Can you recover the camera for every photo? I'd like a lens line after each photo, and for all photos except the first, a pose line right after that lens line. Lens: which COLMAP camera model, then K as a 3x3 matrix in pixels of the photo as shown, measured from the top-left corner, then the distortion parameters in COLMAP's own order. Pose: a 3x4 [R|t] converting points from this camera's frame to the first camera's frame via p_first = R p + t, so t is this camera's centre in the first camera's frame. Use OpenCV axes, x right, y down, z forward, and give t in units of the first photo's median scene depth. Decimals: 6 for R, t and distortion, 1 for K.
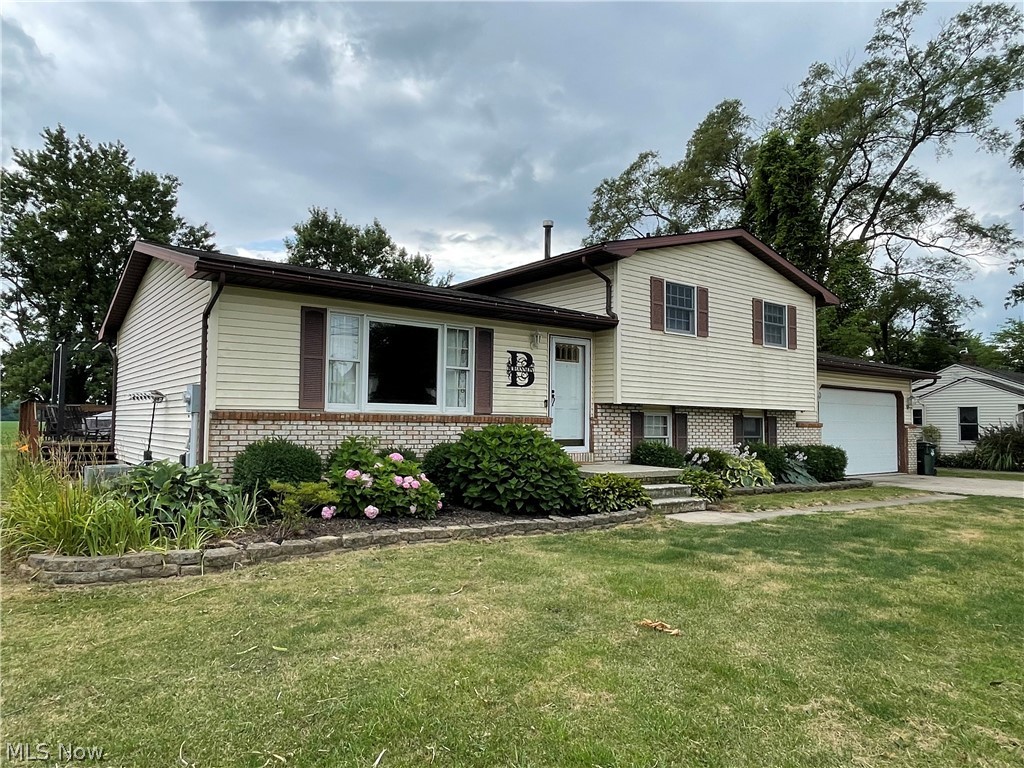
lens RADIAL K [[680.8, 0, 511.6], [0, 680.8, 382.8], [0, 0, 1]] dist [0.001661, -0.000130]
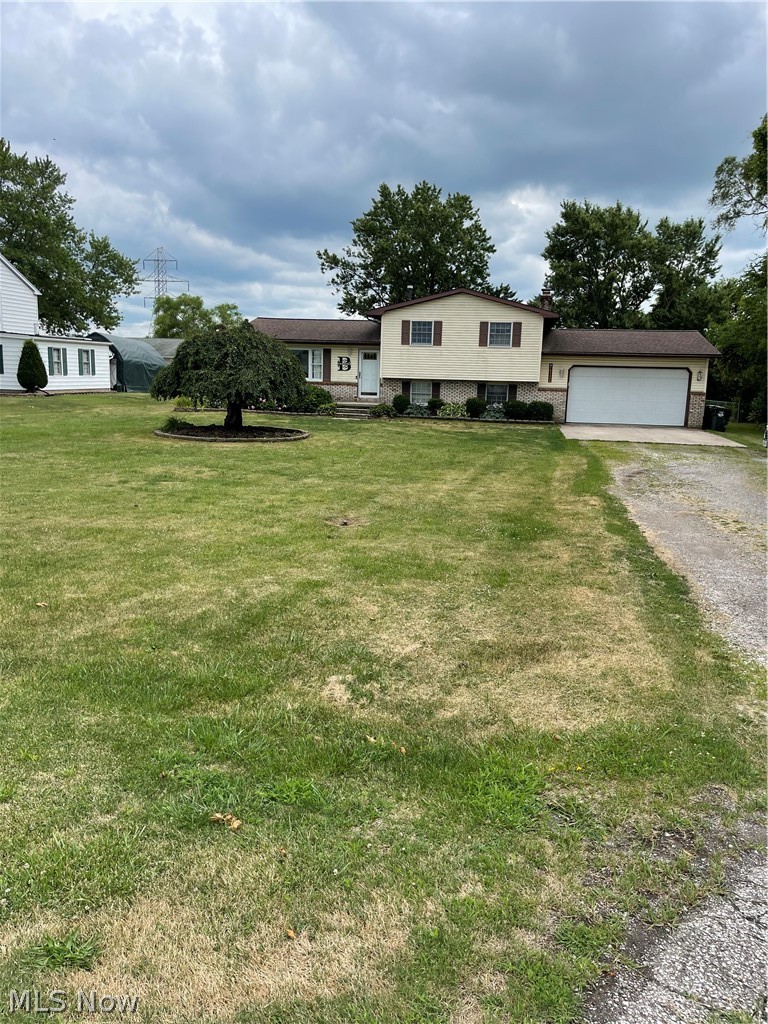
lens RADIAL K [[767.3, 0, 384.3], [0, 767.3, 512.7], [0, 0, 1]] dist [0.045539, -0.005159]
pose [[0.720114, 0.117422, -0.683848, 1.975667], [0.020516, 0.981542, 0.190143, -0.015605], [0.693552, -0.150955, 0.704413, -0.932526]]
